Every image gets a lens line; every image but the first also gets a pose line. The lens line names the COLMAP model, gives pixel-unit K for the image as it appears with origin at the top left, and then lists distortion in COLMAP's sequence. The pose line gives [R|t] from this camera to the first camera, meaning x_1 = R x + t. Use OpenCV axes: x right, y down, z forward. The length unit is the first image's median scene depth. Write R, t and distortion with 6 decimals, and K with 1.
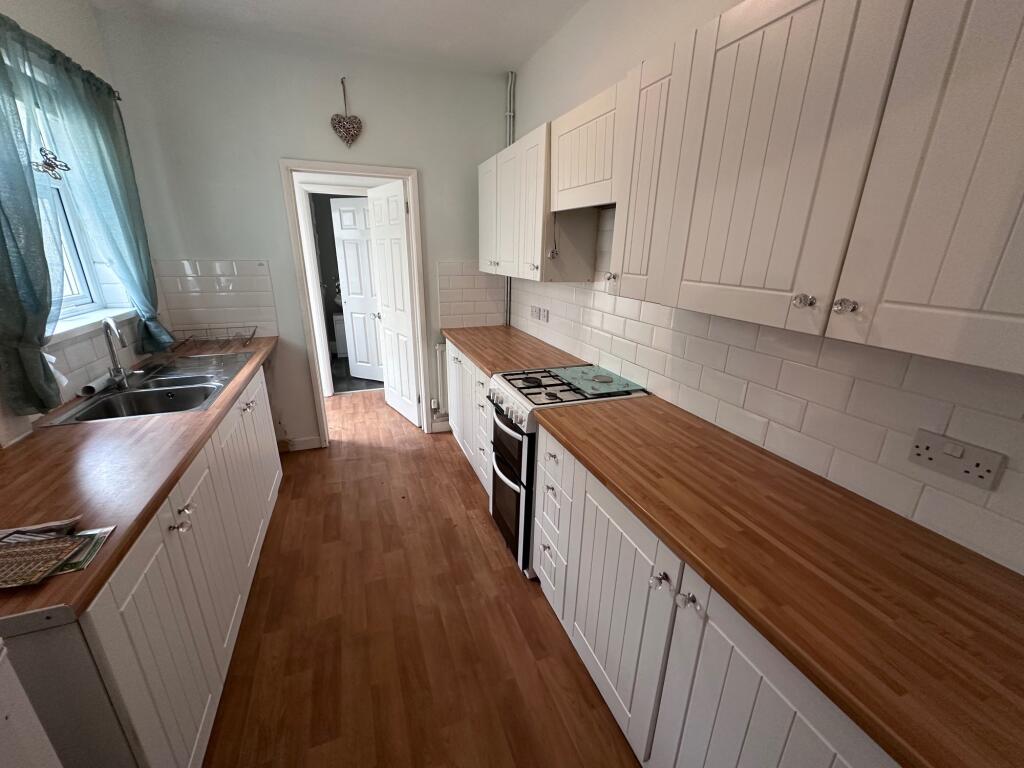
lens RADIAL K [[408.7, 0, 509.8], [0, 408.7, 381.6], [0, 0, 1]] dist [-0.001986, 0.000252]
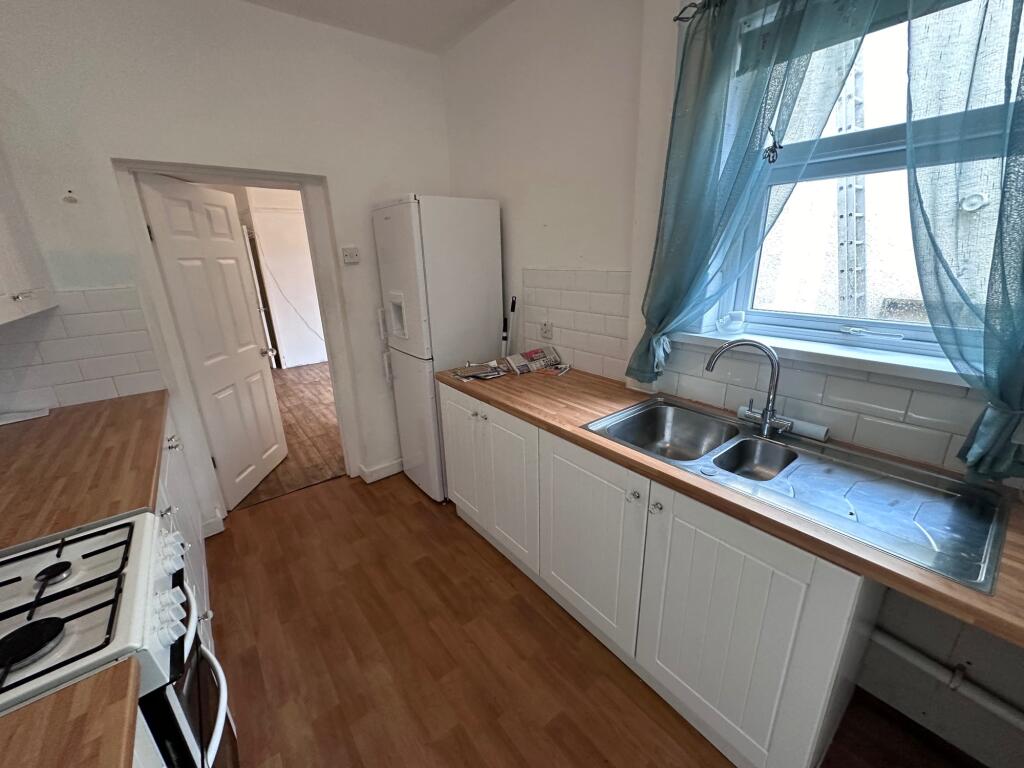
lens RADIAL K [[408.7, 0, 509.8], [0, 408.7, 381.6], [0, 0, 1]] dist [-0.001986, 0.000252]
pose [[-0.956110, 0.101408, -0.274902, -0.364524], [-0.077244, 0.817781, 0.570322, -0.565412], [0.282644, 0.566525, -0.774055, 1.711484]]
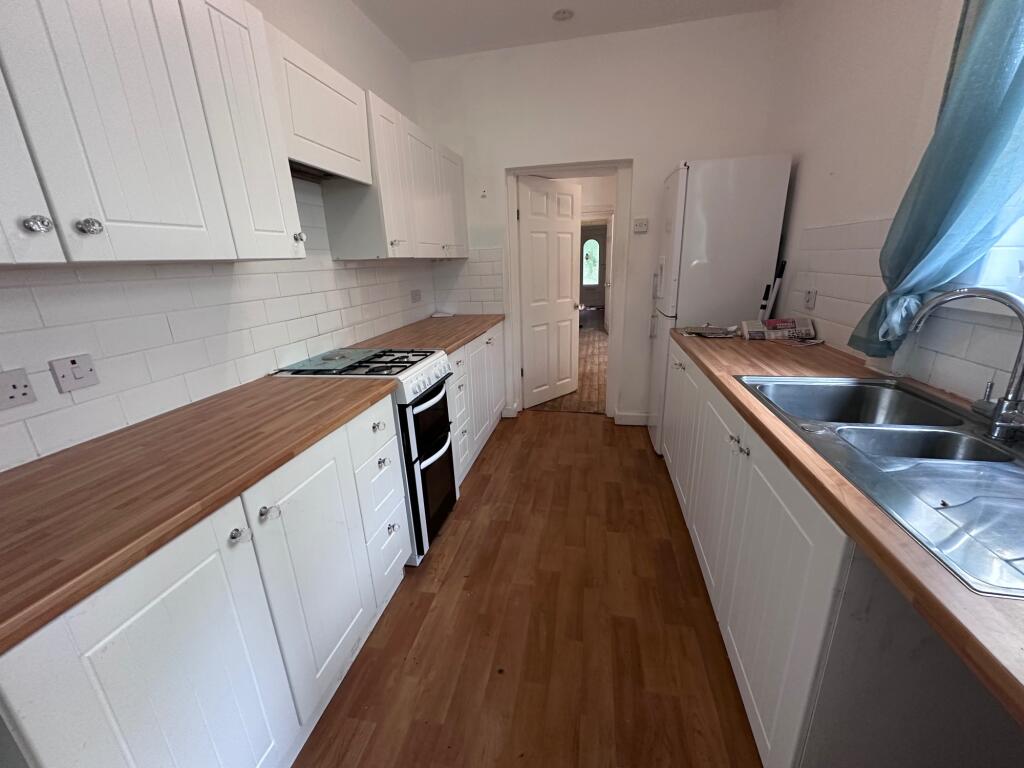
lens RADIAL K [[408.7, 0, 509.8], [0, 408.7, 381.6], [0, 0, 1]] dist [-0.001986, 0.000252]
pose [[-0.841497, -0.141346, 0.521443, -0.848754], [0.190112, 0.825968, 0.530693, -0.522992], [-0.505707, 0.545710, -0.668178, 1.970911]]
